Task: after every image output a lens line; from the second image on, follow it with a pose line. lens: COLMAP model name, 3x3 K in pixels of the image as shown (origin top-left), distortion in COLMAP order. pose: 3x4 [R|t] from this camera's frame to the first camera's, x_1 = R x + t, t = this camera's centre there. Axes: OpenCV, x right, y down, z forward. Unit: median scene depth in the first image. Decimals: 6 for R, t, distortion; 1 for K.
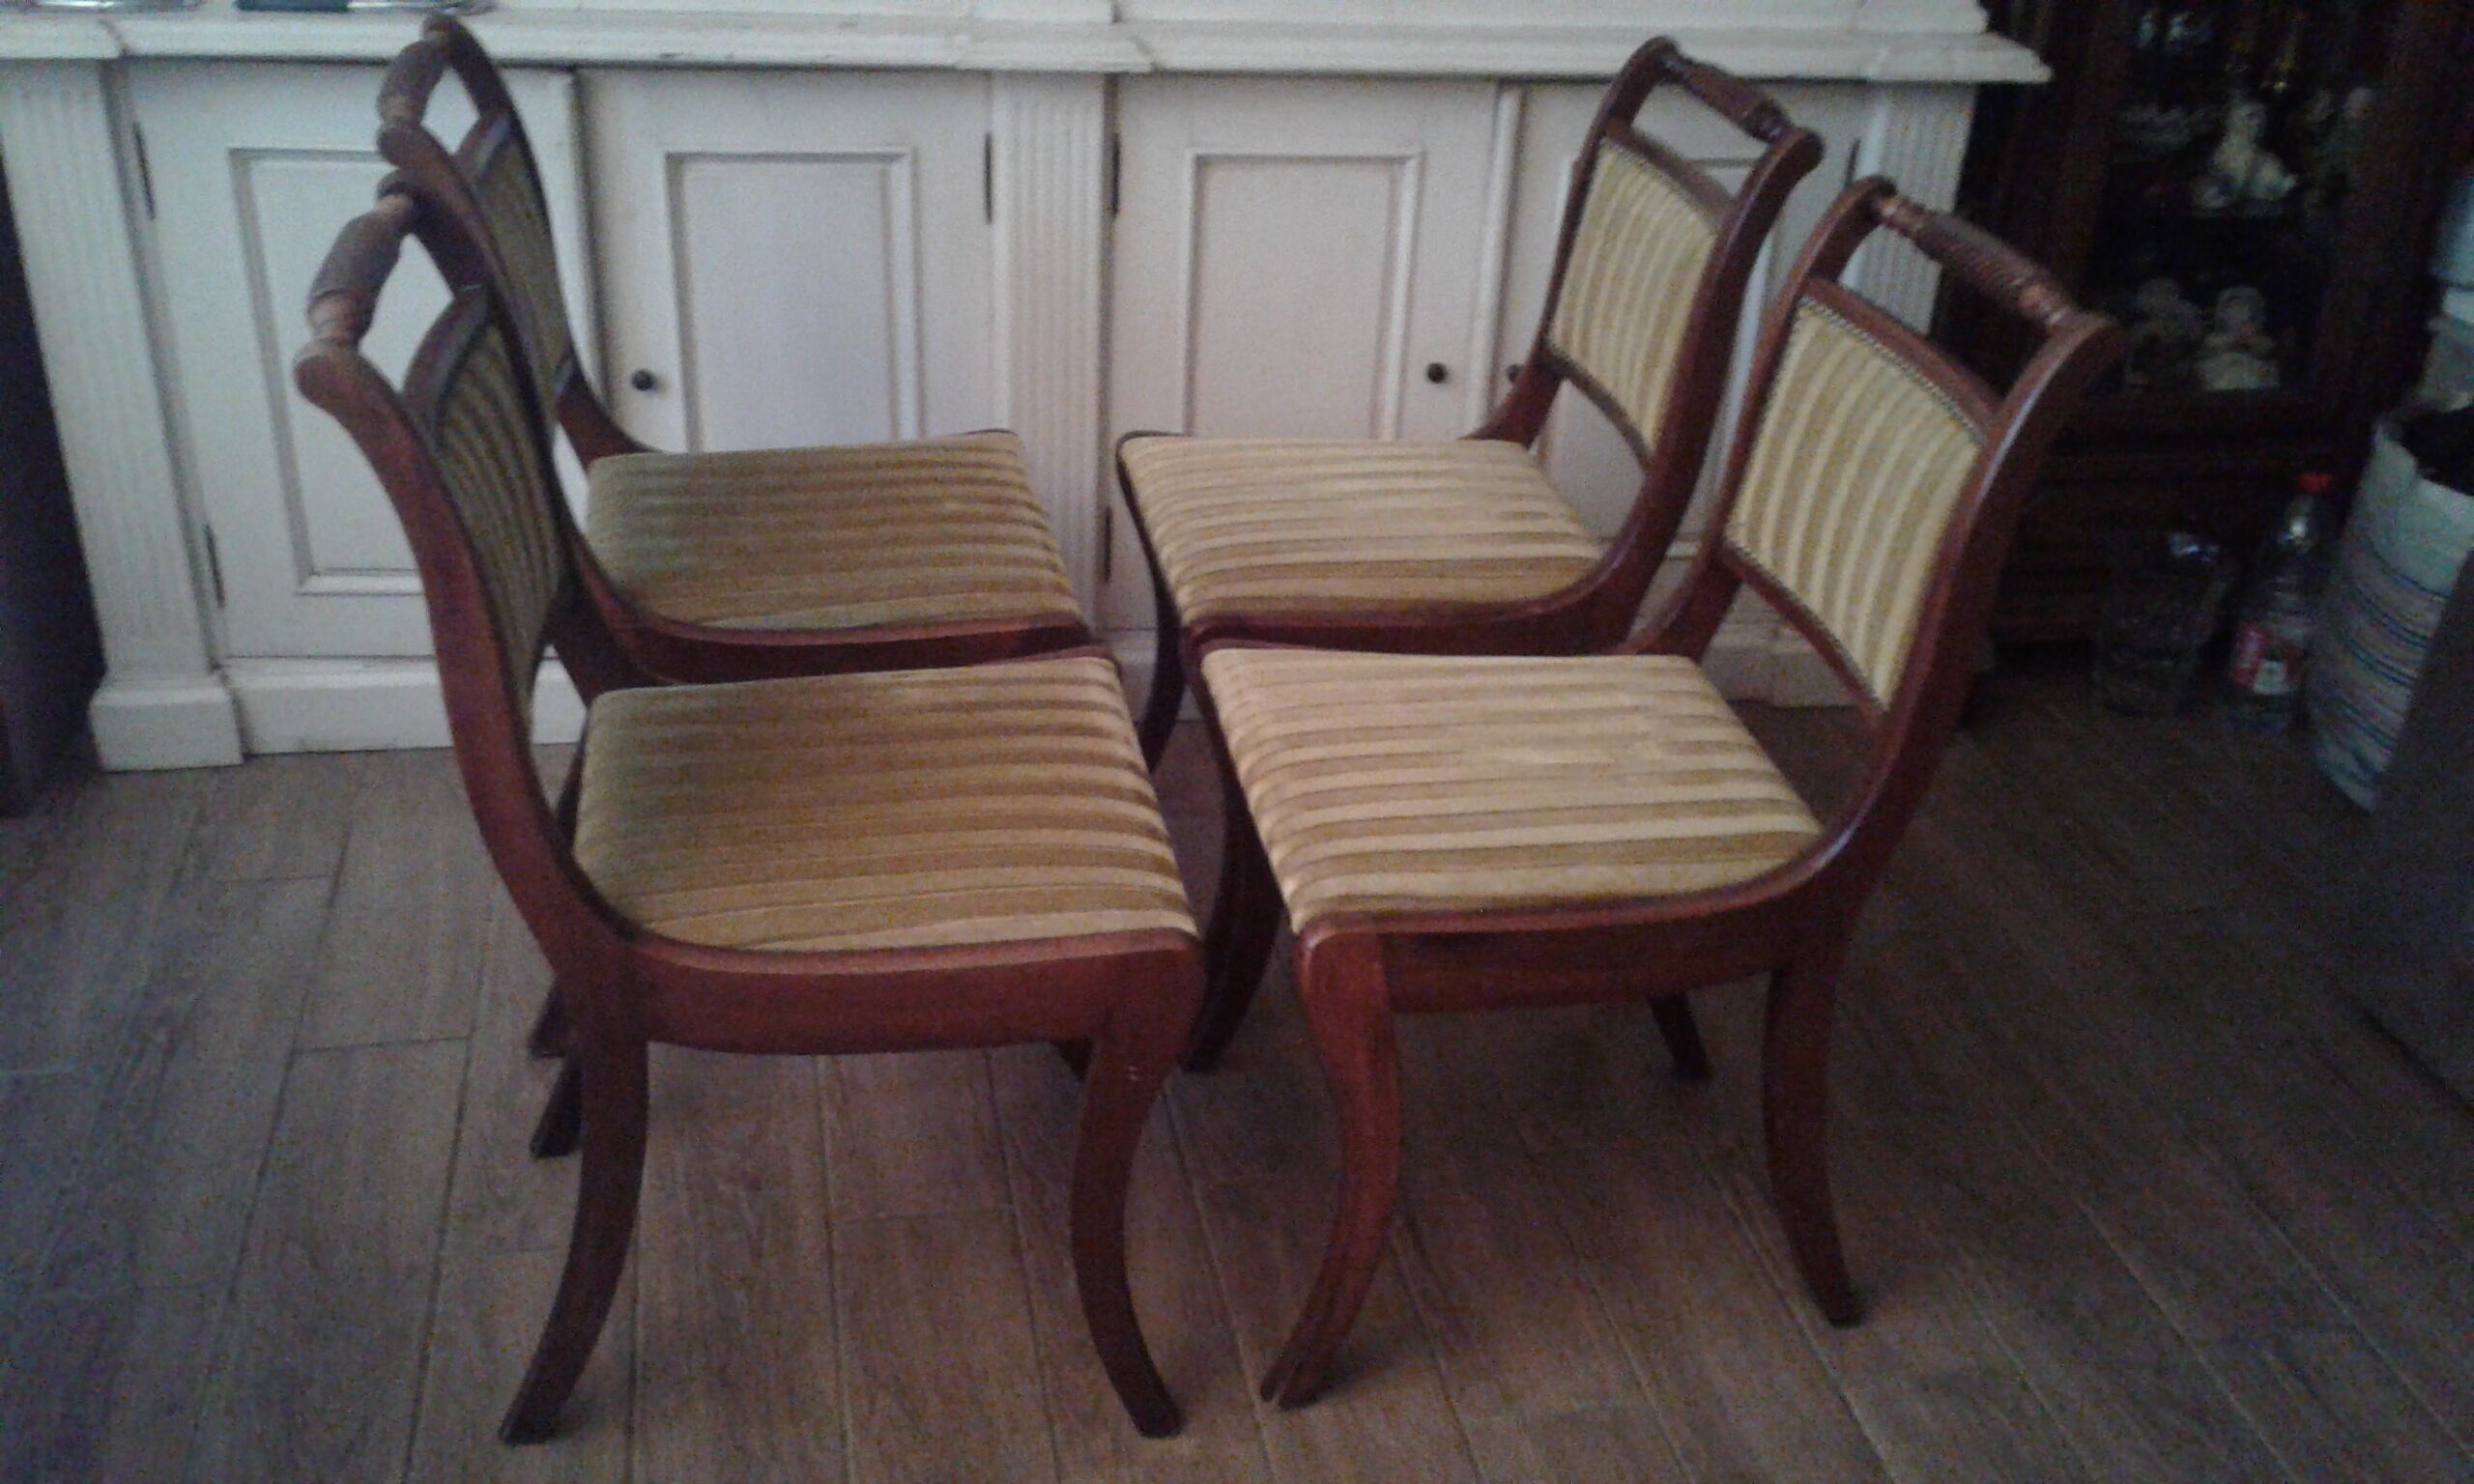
lens RADIAL K [[2307.3, 0, 1229.4], [0, 2307.3, 736.9], [0, 0, 1]] dist [-0.011949, 0.000000]
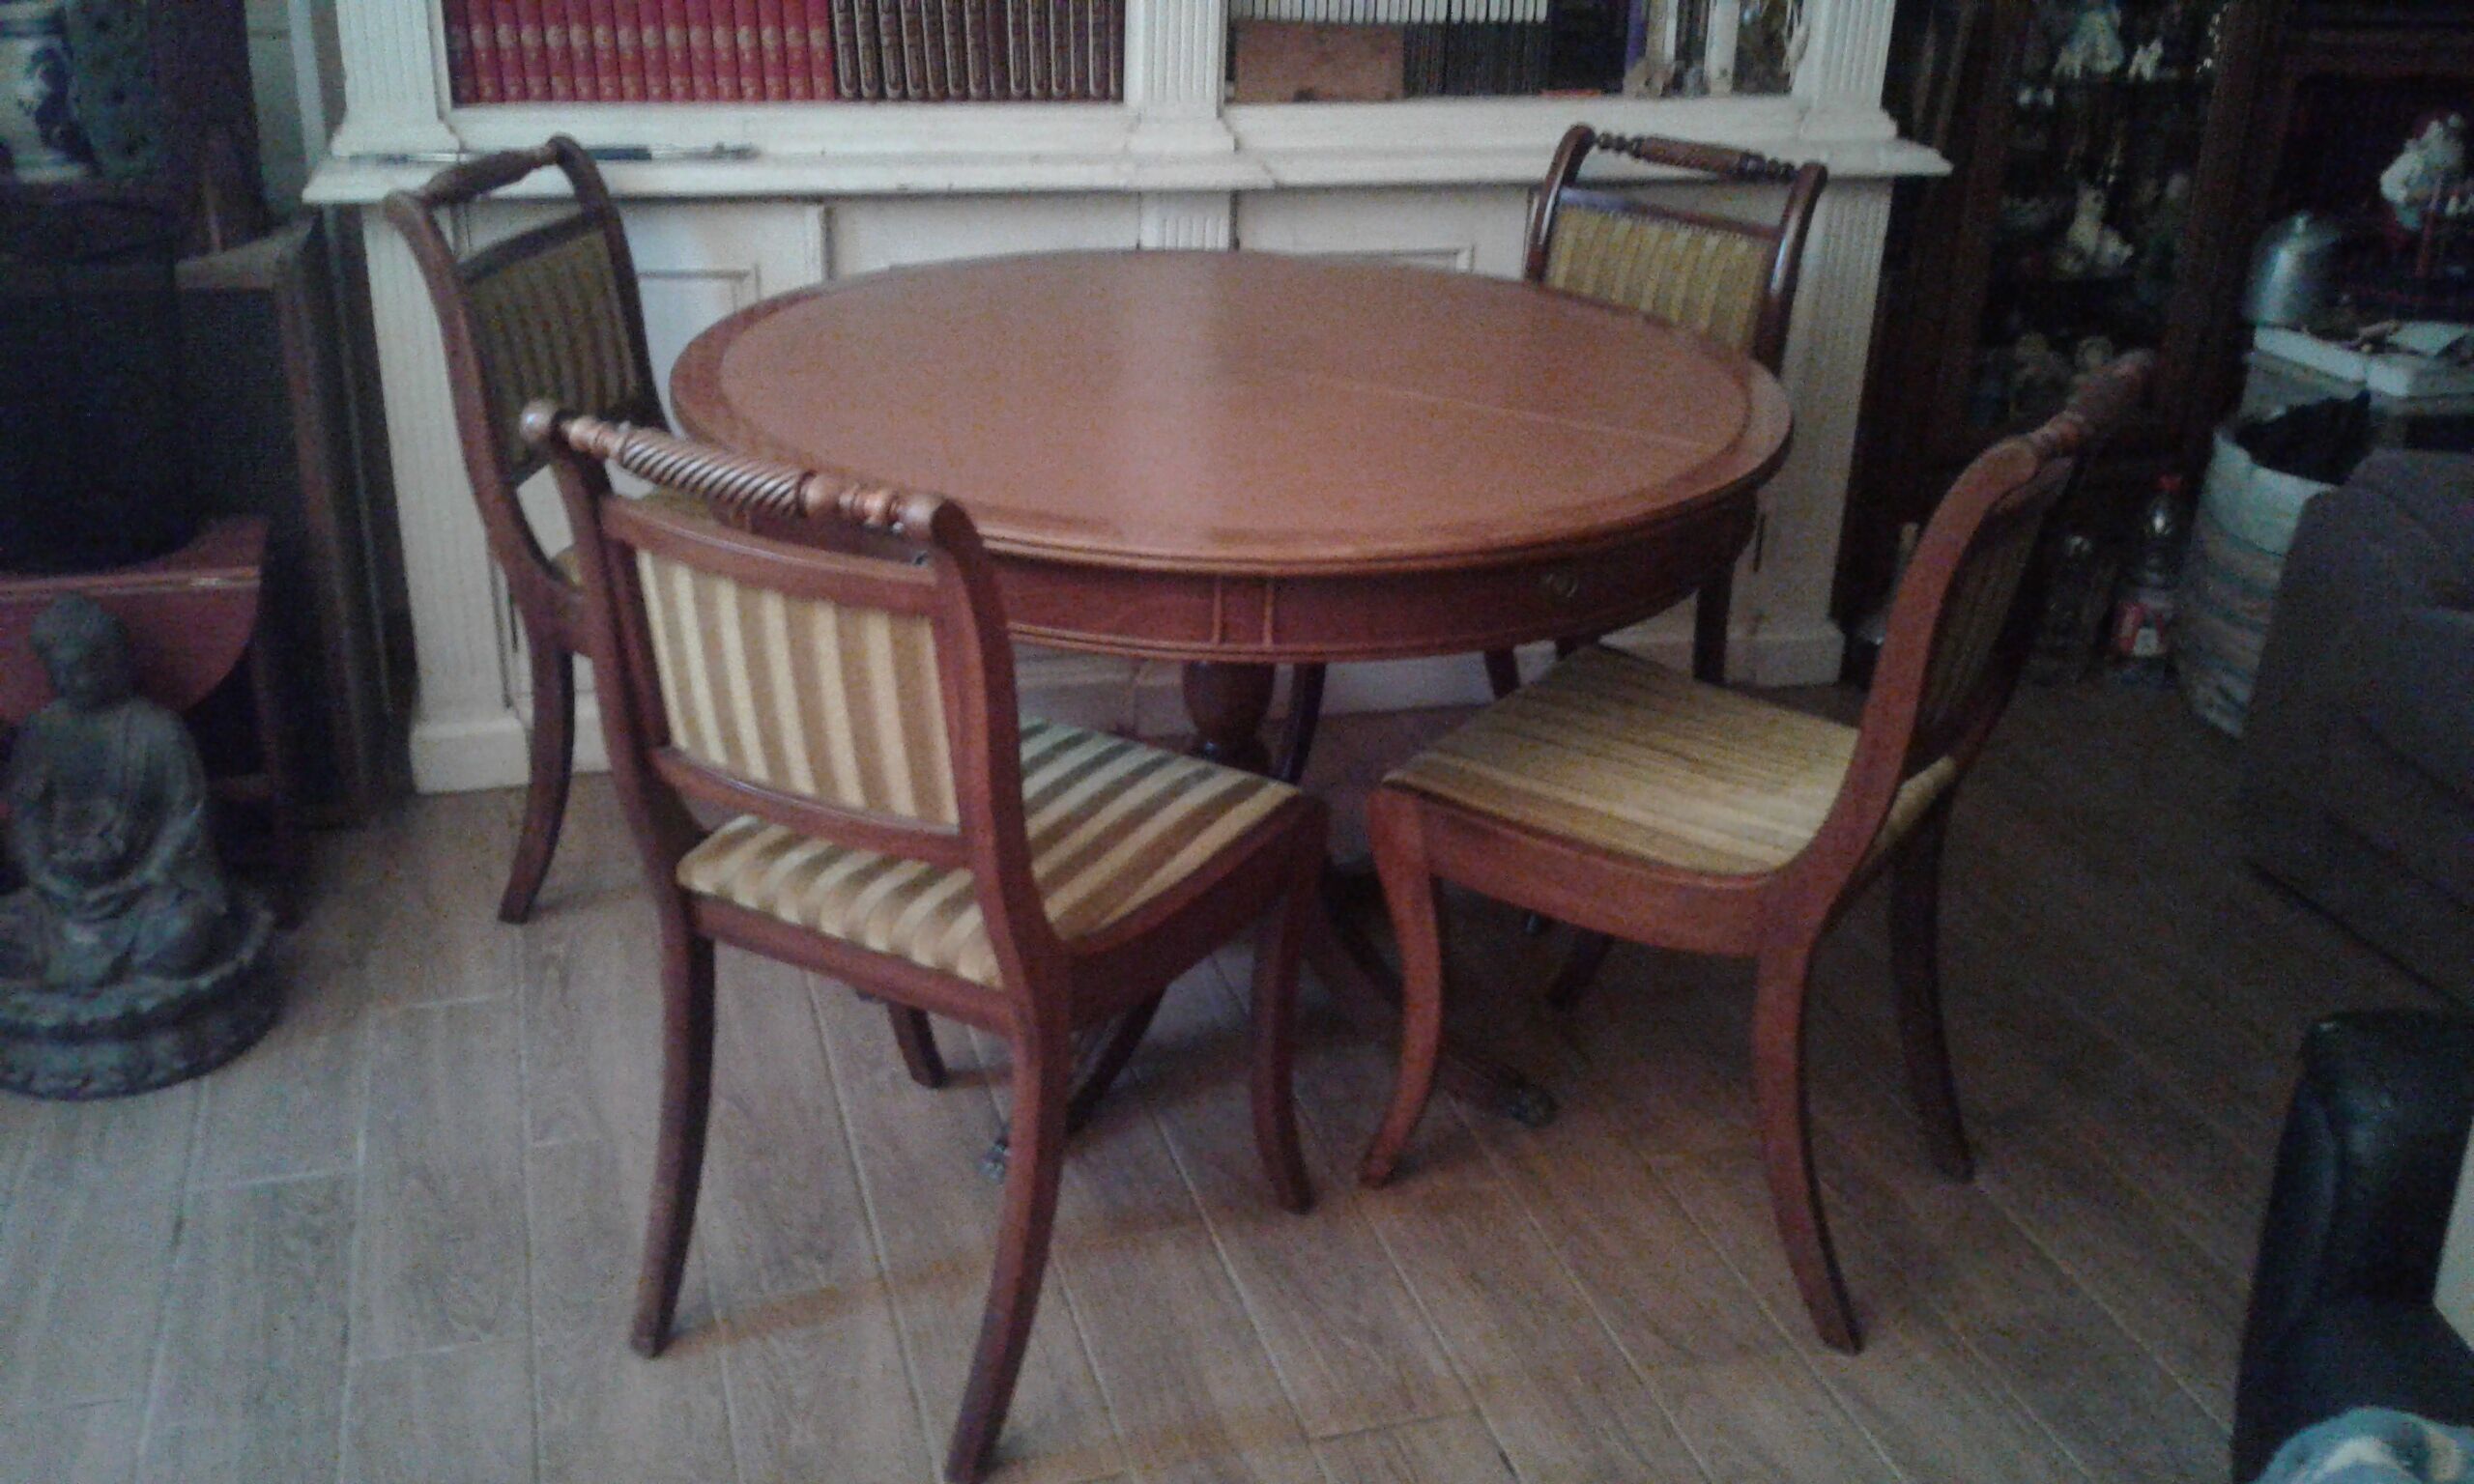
lens RADIAL K [[2307.3, 0, 1221.7], [0, 2307.3, 752.0], [0, 0, 1]] dist [-0.011949, 0.000000]
pose [[0.995781, -0.053055, 0.074875, -0.160420], [0.057848, 0.996312, -0.063369, 0.093869], [-0.071237, 0.067433, 0.995177, -0.225957]]
